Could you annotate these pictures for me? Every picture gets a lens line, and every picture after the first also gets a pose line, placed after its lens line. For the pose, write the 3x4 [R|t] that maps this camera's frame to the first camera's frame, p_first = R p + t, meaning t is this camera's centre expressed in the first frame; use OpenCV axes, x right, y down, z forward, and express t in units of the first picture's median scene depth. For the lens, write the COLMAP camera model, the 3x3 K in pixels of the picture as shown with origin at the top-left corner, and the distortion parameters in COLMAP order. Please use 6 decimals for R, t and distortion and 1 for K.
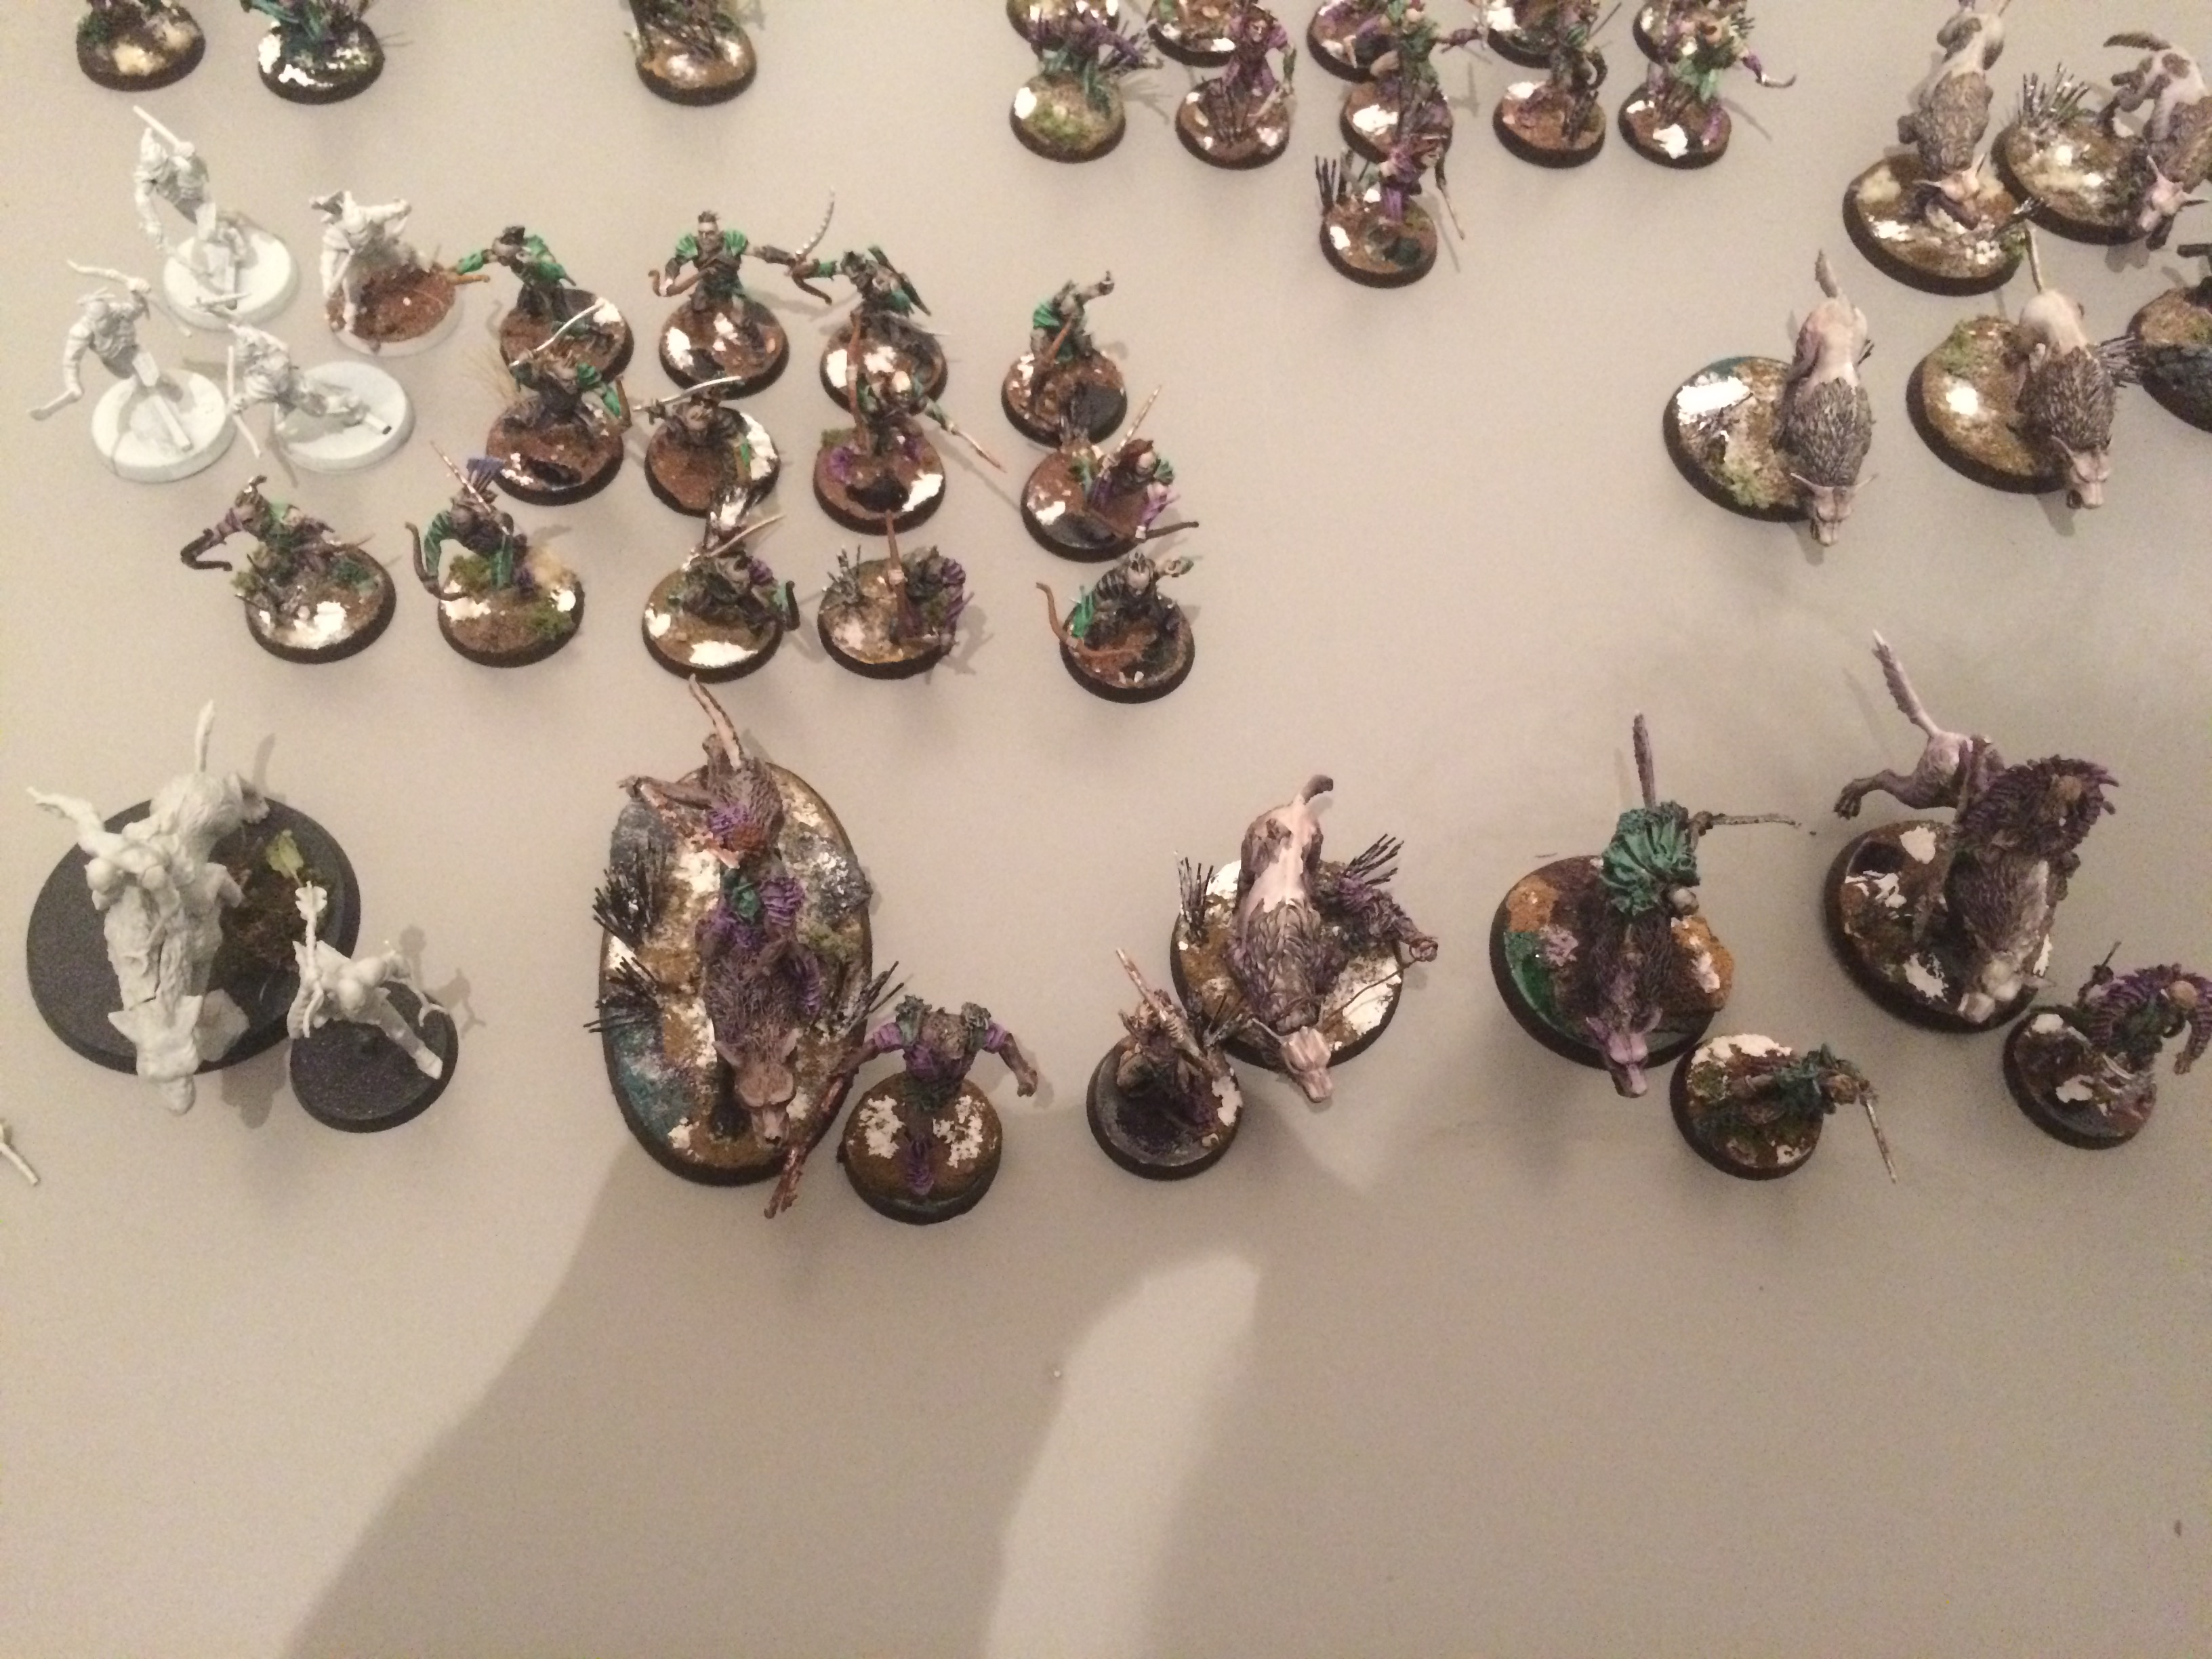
lens RADIAL K [[1923.6, 0, 1101.1], [0, 1923.6, 826.8], [0, 0, 1]] dist [0.076983, -0.121382]
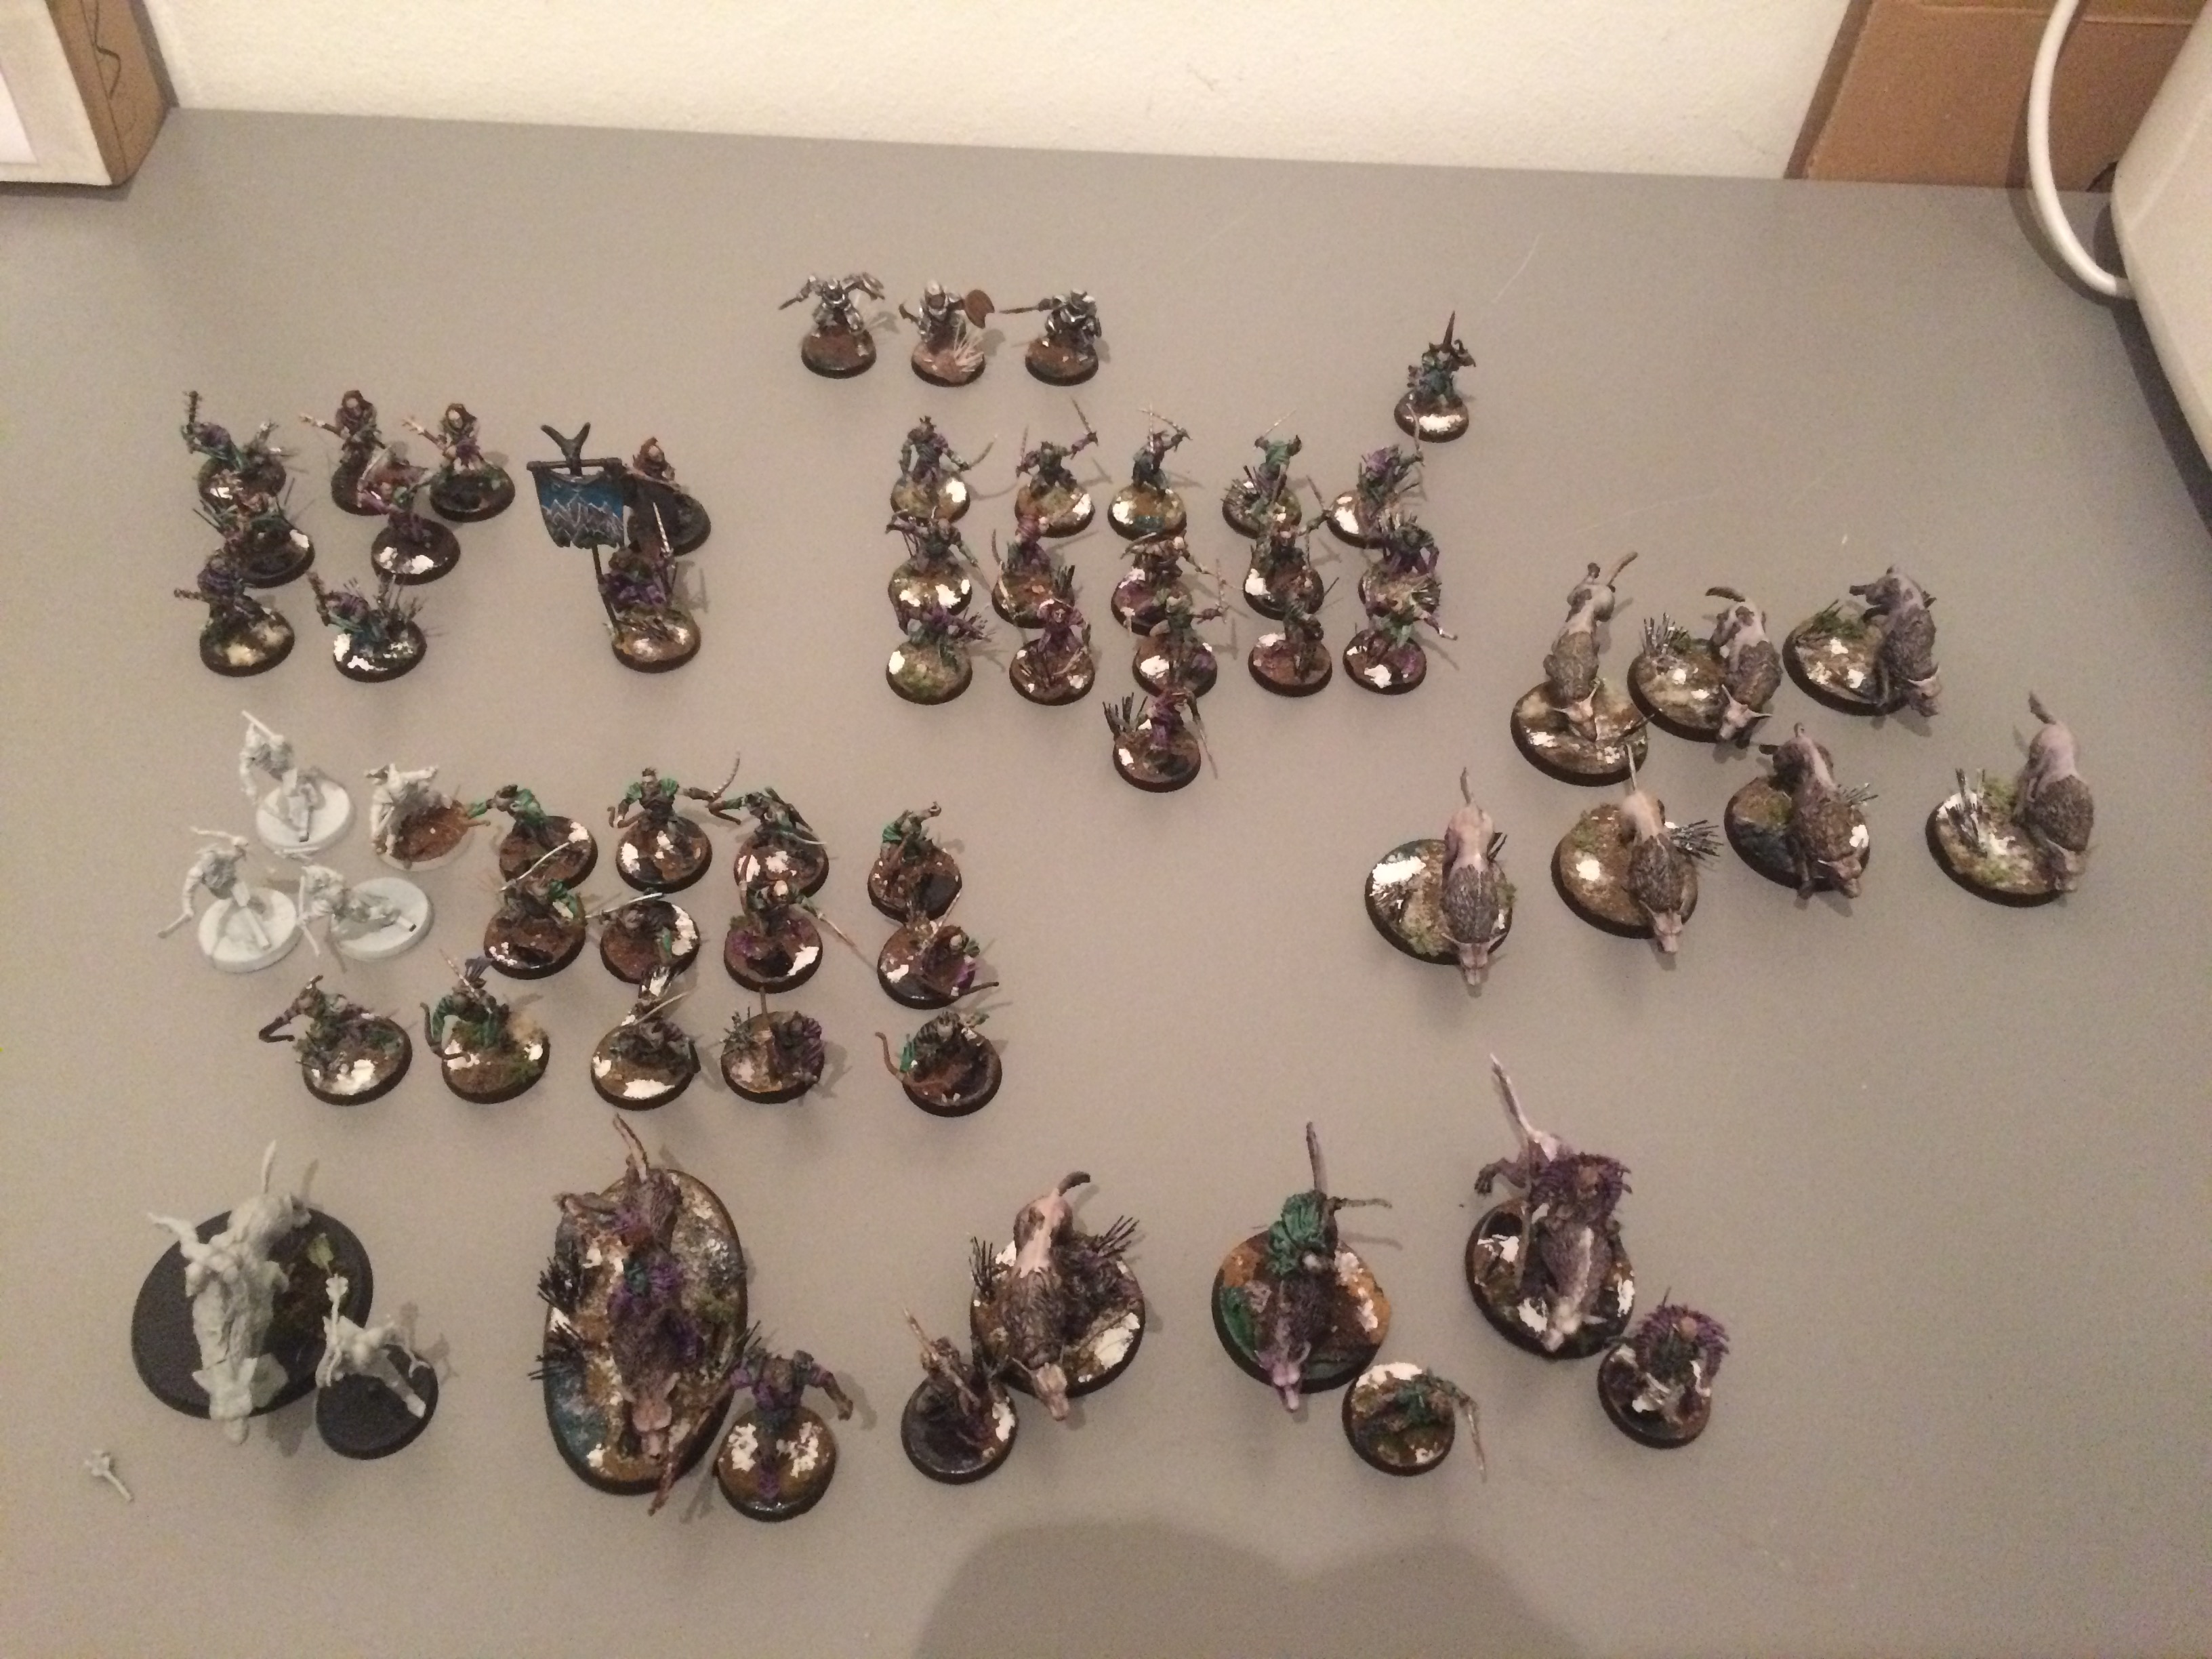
lens RADIAL K [[1923.6, 0, 1106.9], [0, 1923.6, 815.7], [0, 0, 1]] dist [0.076983, -0.121382]
pose [[0.999585, -0.024104, -0.015753, 0.148942], [0.020910, 0.983737, -0.178394, -0.028343], [0.019797, 0.177990, 0.983833, -0.358457]]
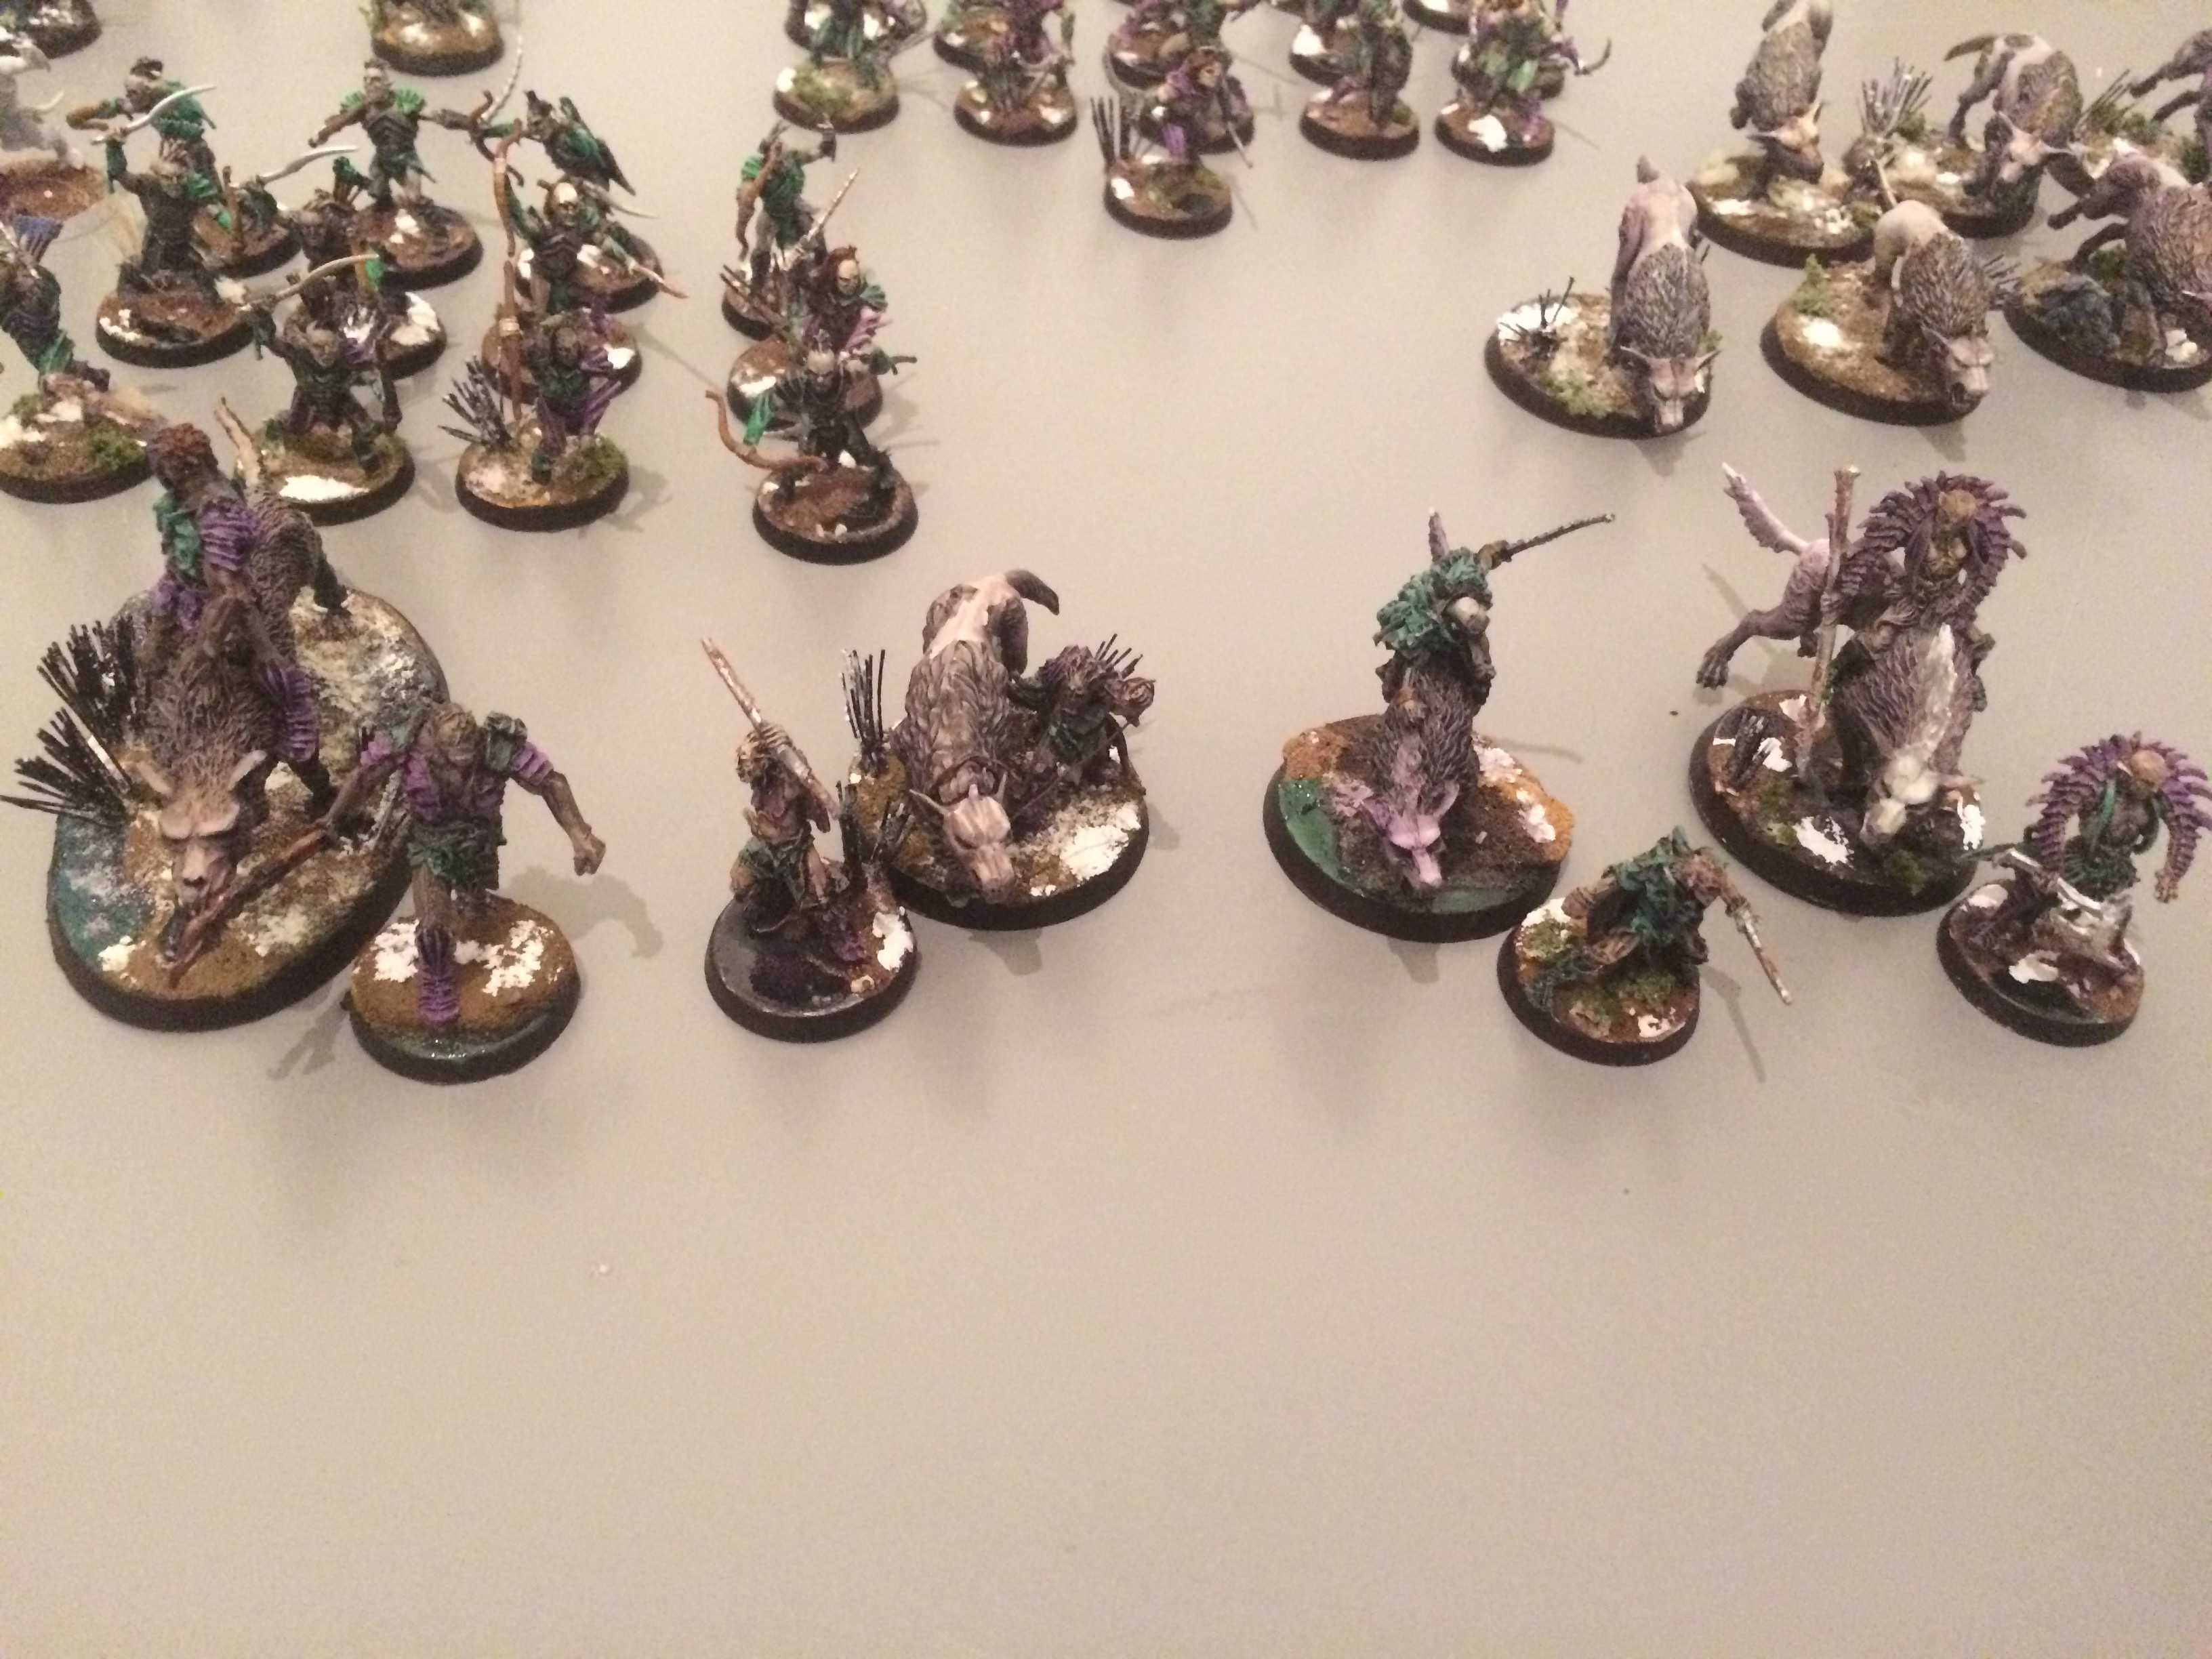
lens RADIAL K [[1923.6, 0, 1106.6], [0, 1923.6, 826.8], [0, 0, 1]] dist [0.076983, -0.121382]
pose [[0.999985, -0.000491, 0.005533, 0.126327], [0.002015, 0.960258, -0.279106, 0.269216], [-0.005176, 0.279113, 0.960244, 0.242484]]
